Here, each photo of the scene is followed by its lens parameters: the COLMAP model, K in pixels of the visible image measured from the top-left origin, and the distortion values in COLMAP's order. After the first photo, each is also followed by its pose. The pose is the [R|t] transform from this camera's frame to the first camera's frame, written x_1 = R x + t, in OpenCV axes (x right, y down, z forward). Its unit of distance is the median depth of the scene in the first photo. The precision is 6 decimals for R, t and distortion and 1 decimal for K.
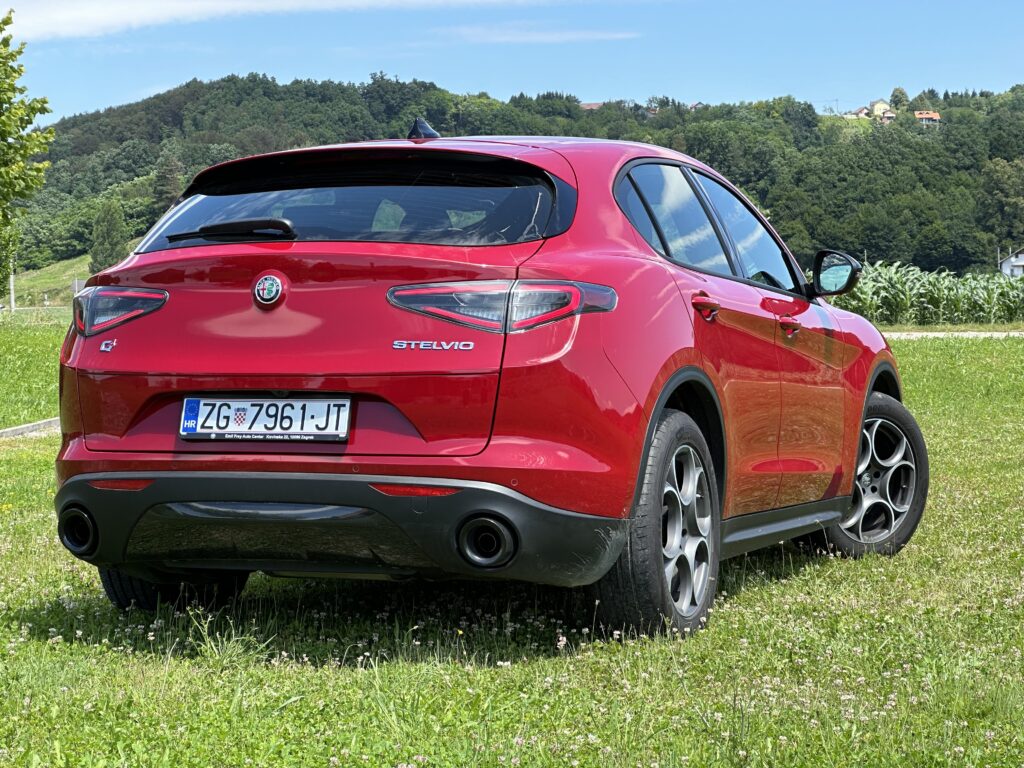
lens RADIAL K [[2288.3, 0, 512.0], [0, 2288.3, 384.0], [0, 0, 1]] dist [-0.077639, 0.394111]
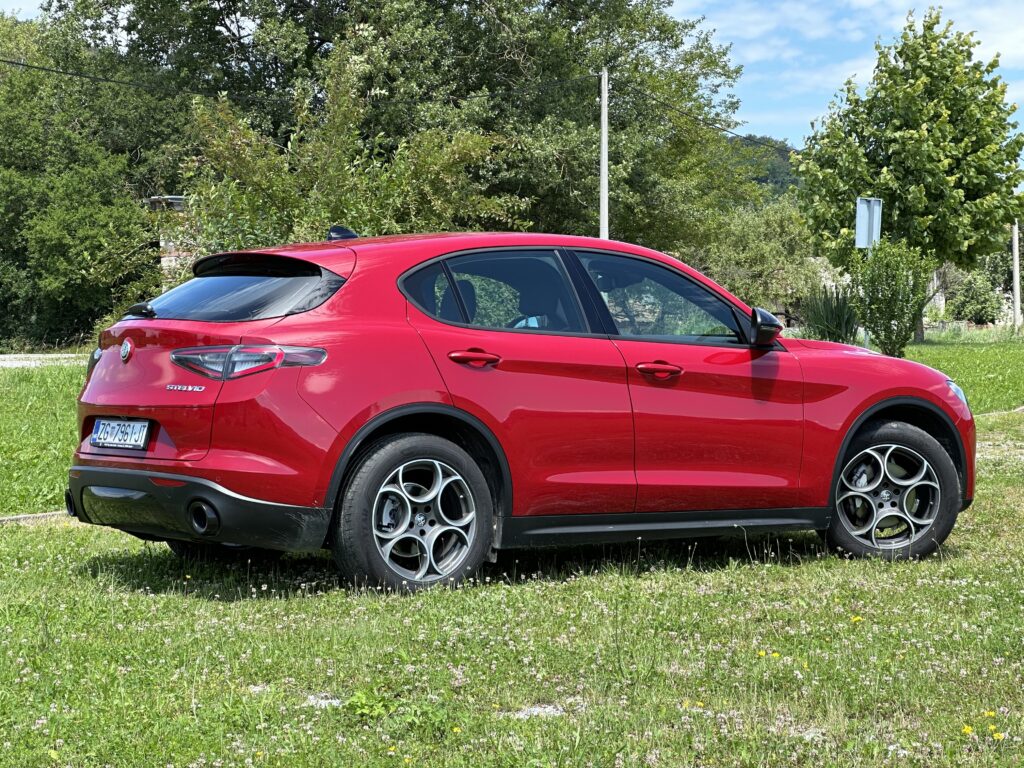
lens RADIAL K [[2288.3, 0, 512.0], [0, 2288.3, 384.0], [0, 0, 1]] dist [-0.077639, 0.394111]
pose [[0.813437, 0.010222, -0.581564, 0.875136], [-0.010466, 0.999941, 0.002937, -0.022698], [0.581560, 0.003698, 0.813495, -0.105389]]
